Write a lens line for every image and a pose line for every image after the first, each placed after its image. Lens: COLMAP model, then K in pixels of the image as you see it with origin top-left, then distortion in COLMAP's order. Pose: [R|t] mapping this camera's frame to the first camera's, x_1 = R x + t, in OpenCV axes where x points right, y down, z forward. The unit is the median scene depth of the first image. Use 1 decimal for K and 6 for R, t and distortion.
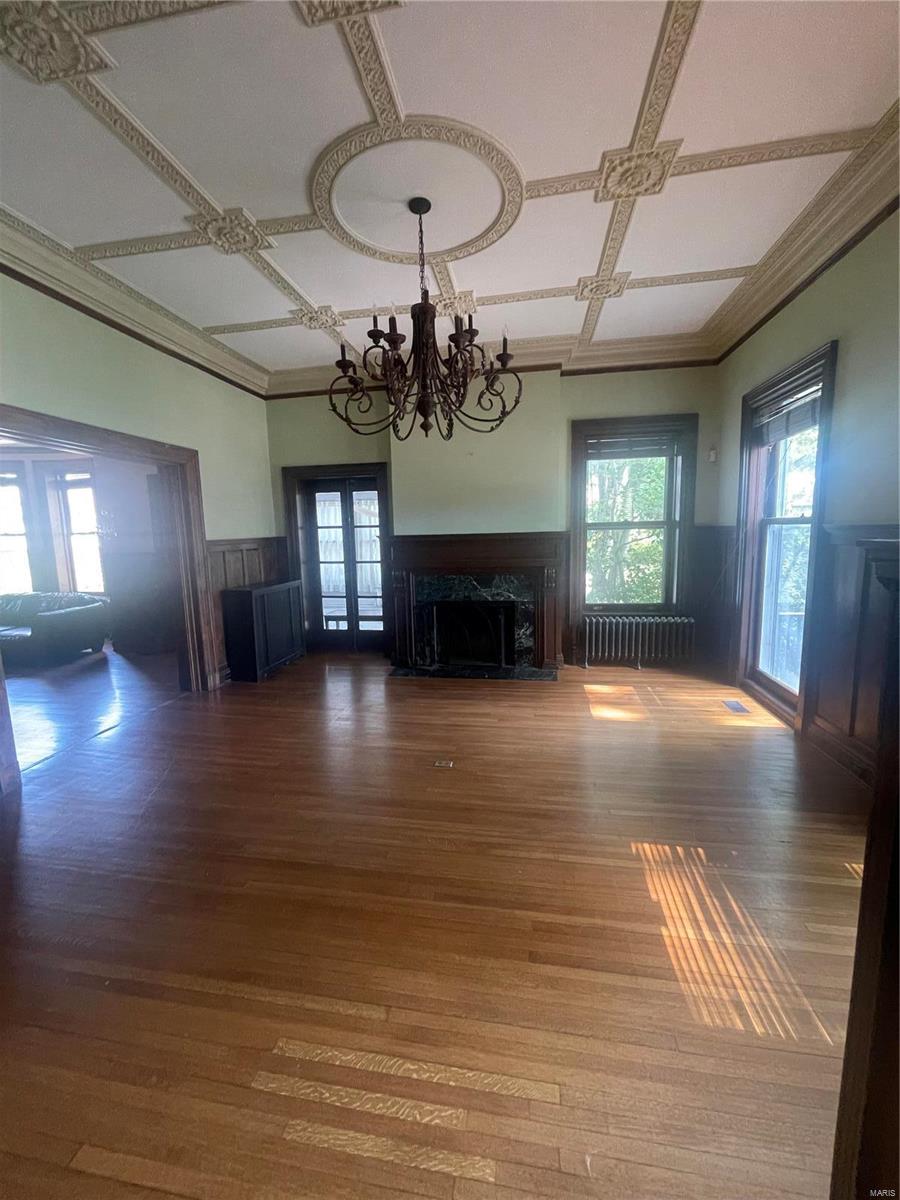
lens RADIAL K [[488.2, 0, 450.6], [0, 488.2, 596.1], [0, 0, 1]] dist [0.002032, 0.000130]
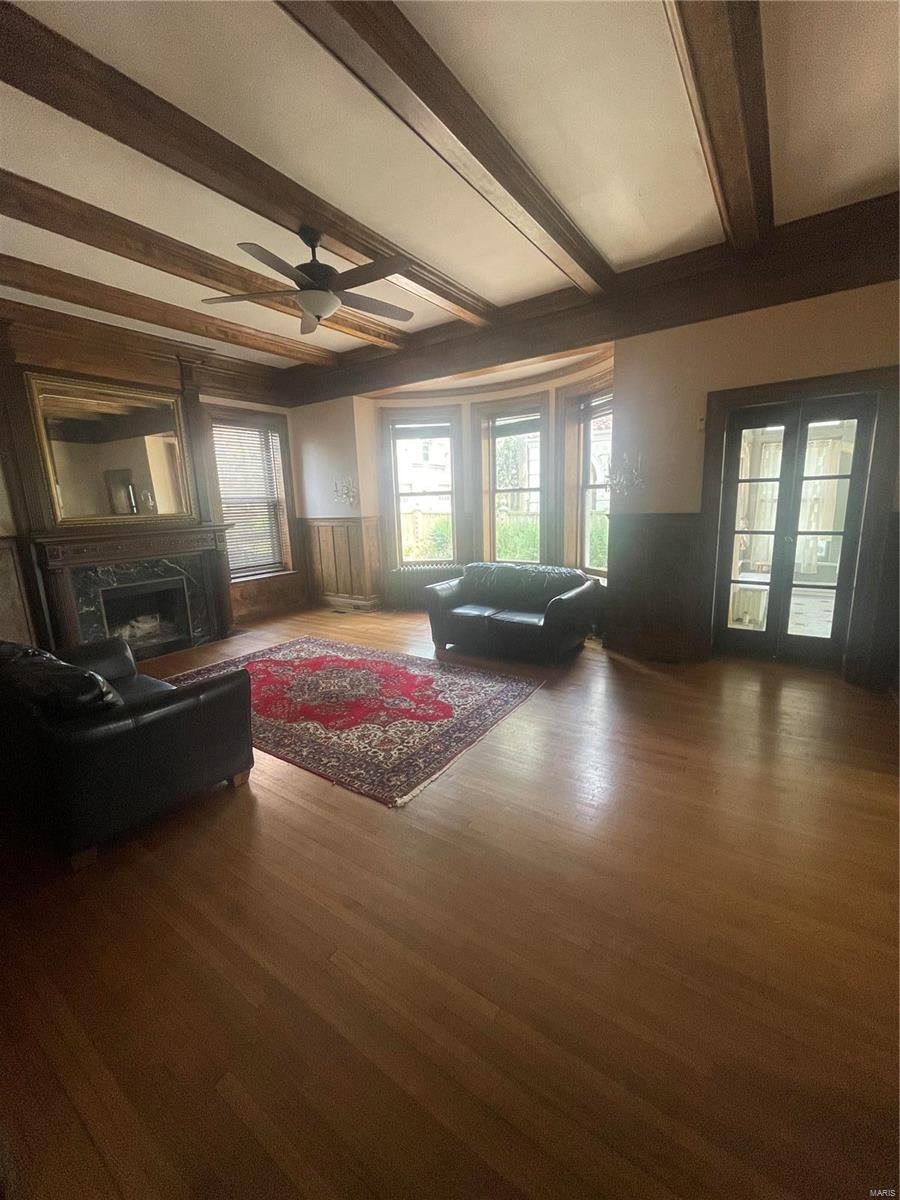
lens RADIAL K [[488.2, 0, 449.2], [0, 488.2, 599.9], [0, 0, 1]] dist [0.002032, 0.000130]
pose [[0.900697, 0.076715, -0.427621, -0.482316], [-0.043920, 0.995322, 0.086051, -0.009161], [0.432222, -0.058724, 0.899853, 0.195427]]
